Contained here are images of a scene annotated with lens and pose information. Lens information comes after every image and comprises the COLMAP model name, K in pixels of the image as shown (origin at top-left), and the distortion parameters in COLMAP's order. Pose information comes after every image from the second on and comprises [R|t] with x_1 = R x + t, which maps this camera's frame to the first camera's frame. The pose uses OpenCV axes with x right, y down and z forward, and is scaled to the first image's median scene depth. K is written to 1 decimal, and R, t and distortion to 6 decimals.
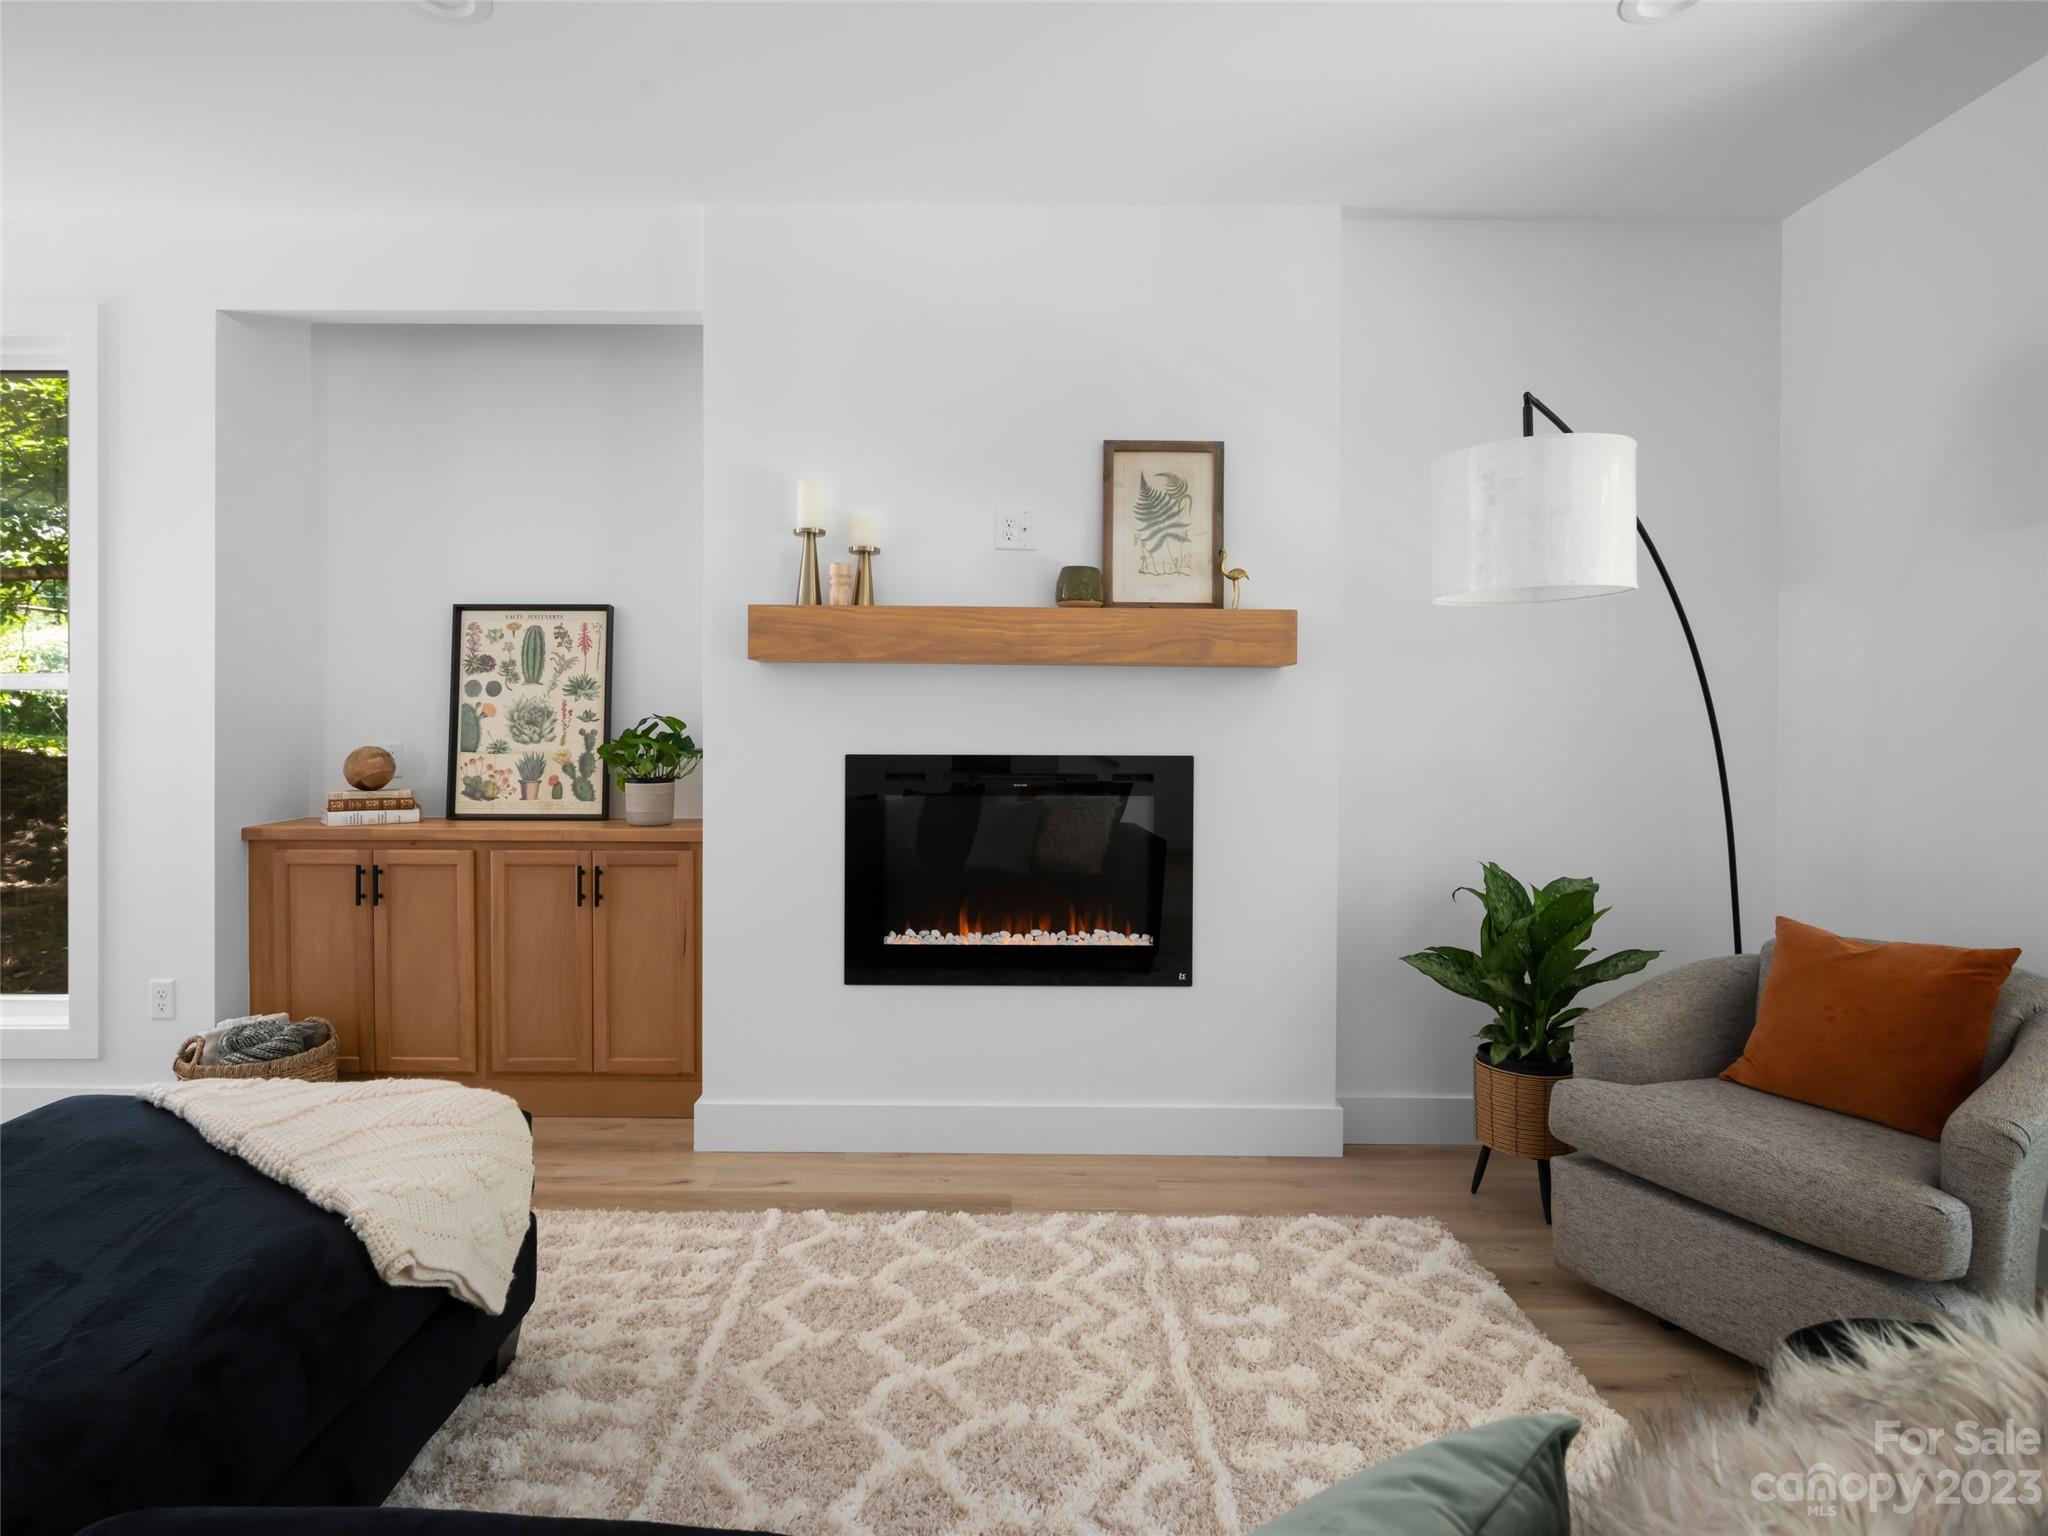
lens RADIAL K [[1063.7, 0, 1000.8], [0, 1063.7, 748.9], [0, 0, 1]] dist [-0.010812, 0.003190]
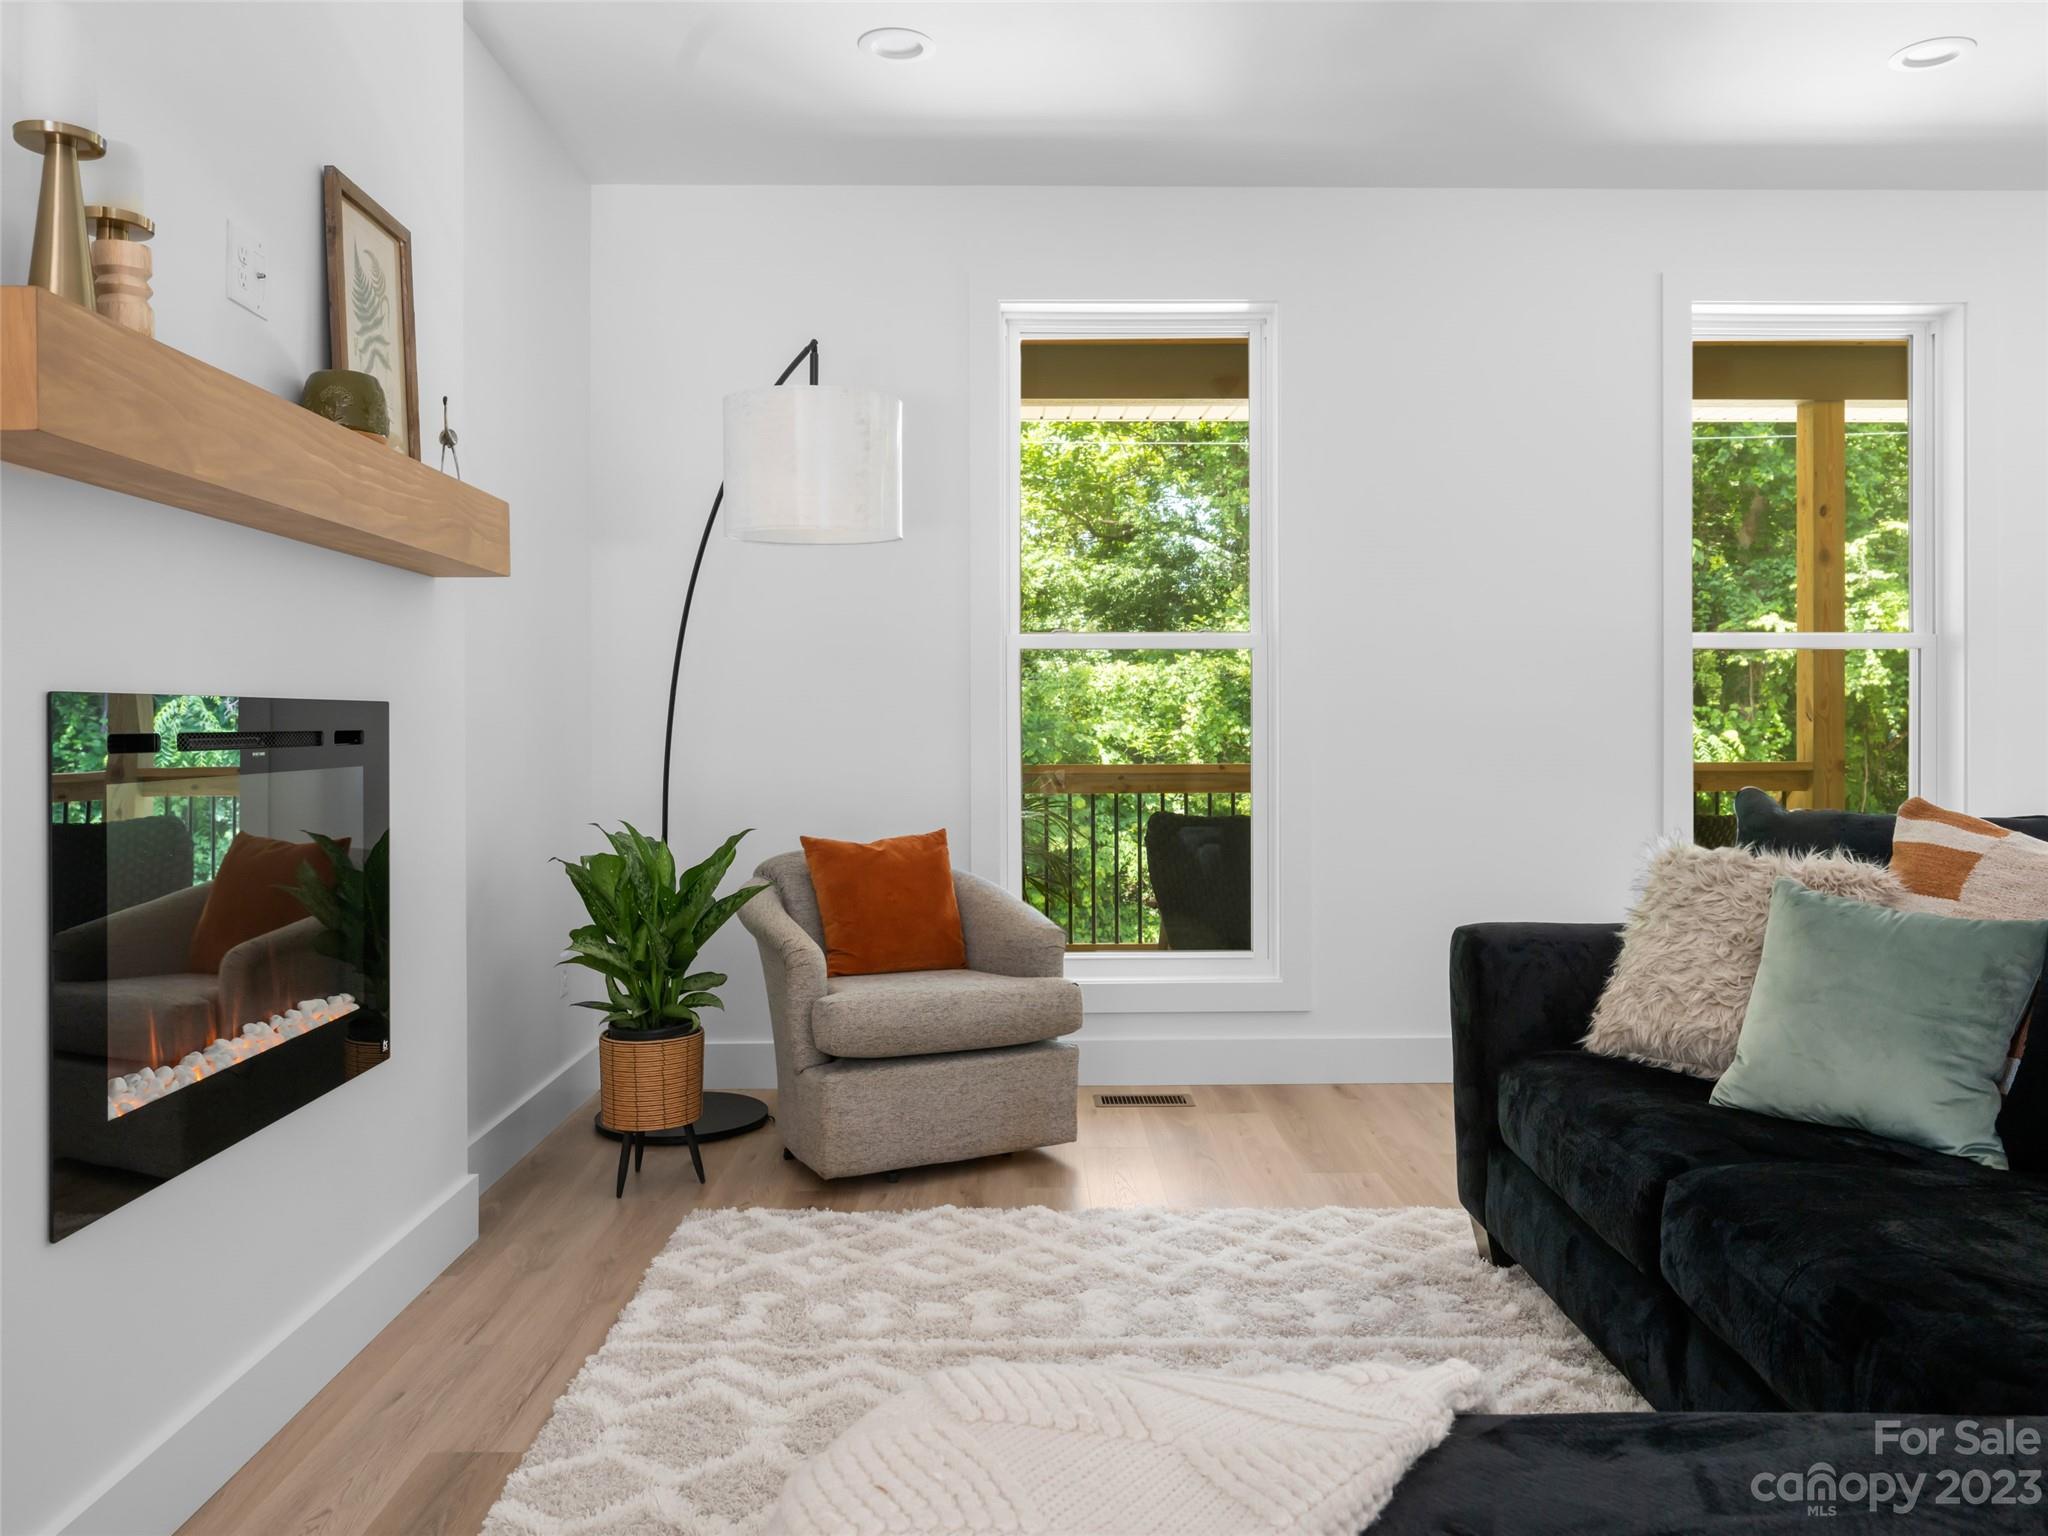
lens RADIAL K [[1524.3, 0, 1037.8], [0, 1524.3, 728.3], [0, 0, 1]] dist [-0.005667, 0.007408]
pose [[-0.023302, -0.013714, 0.999634, -0.666086], [0.018130, 0.999736, 0.014138, 0.015182], [-0.999564, 0.018452, -0.023047, 0.550738]]
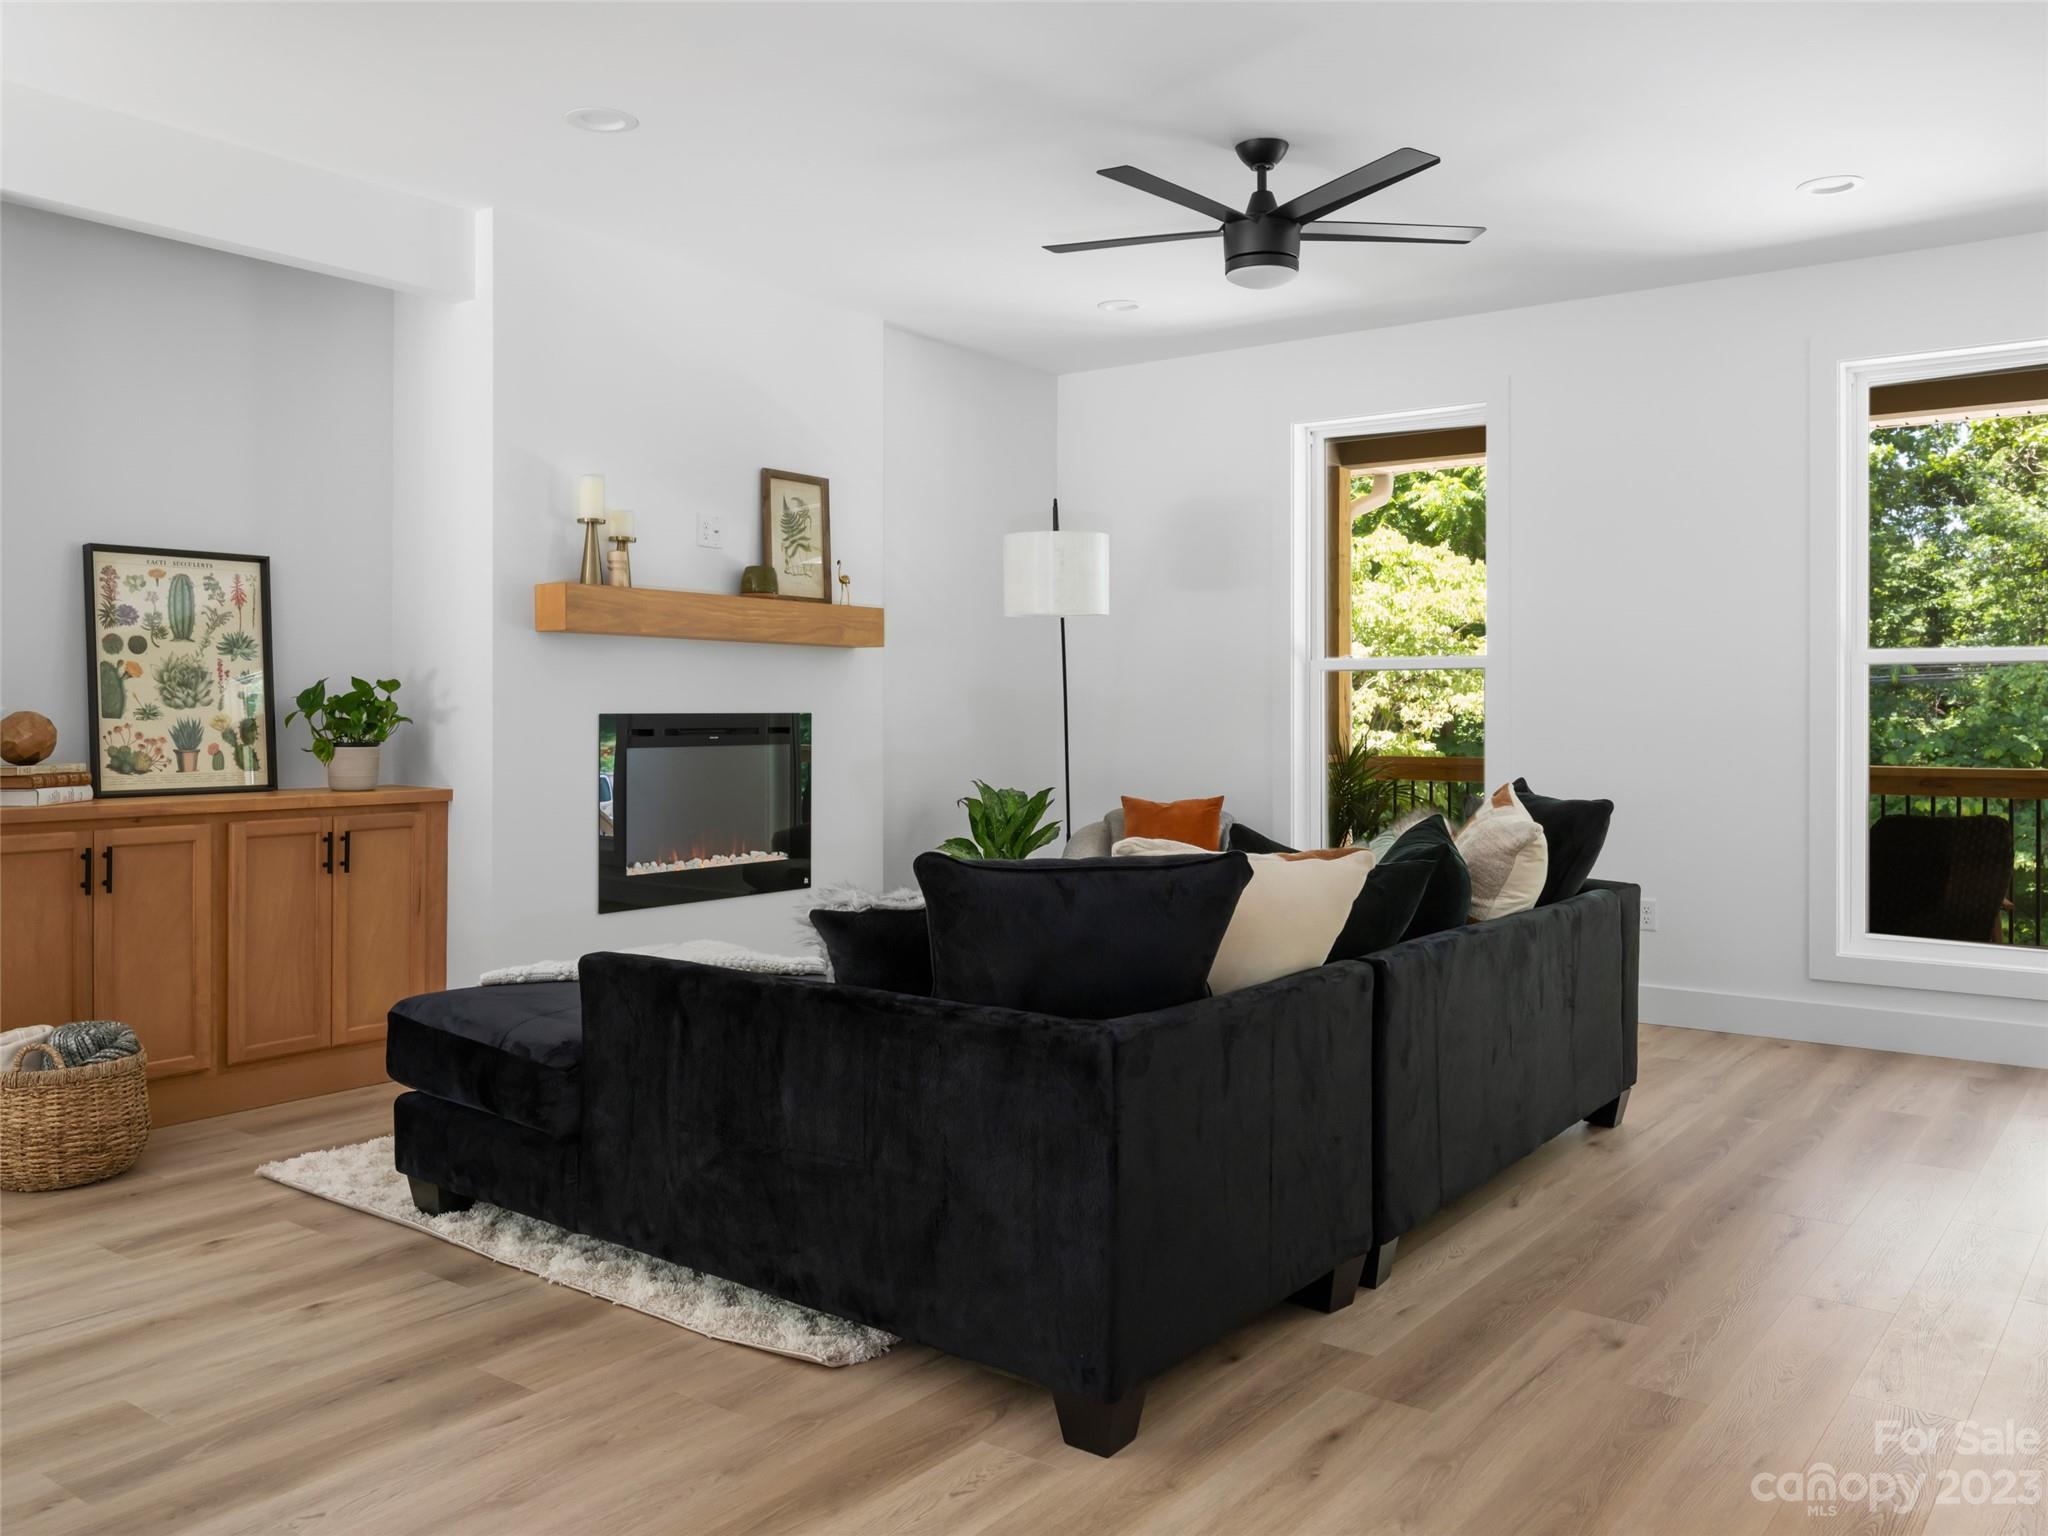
lens RADIAL K [[1625.4, 0, 1025.1], [0, 1625.4, 762.2], [0, 0, 1]] dist [-0.008112, -0.007936]
pose [[0.595071, -0.030159, 0.803107, -1.139978], [0.021316, 0.999536, 0.021741, 0.026127], [-0.803390, 0.004182, 0.595438, -0.372362]]
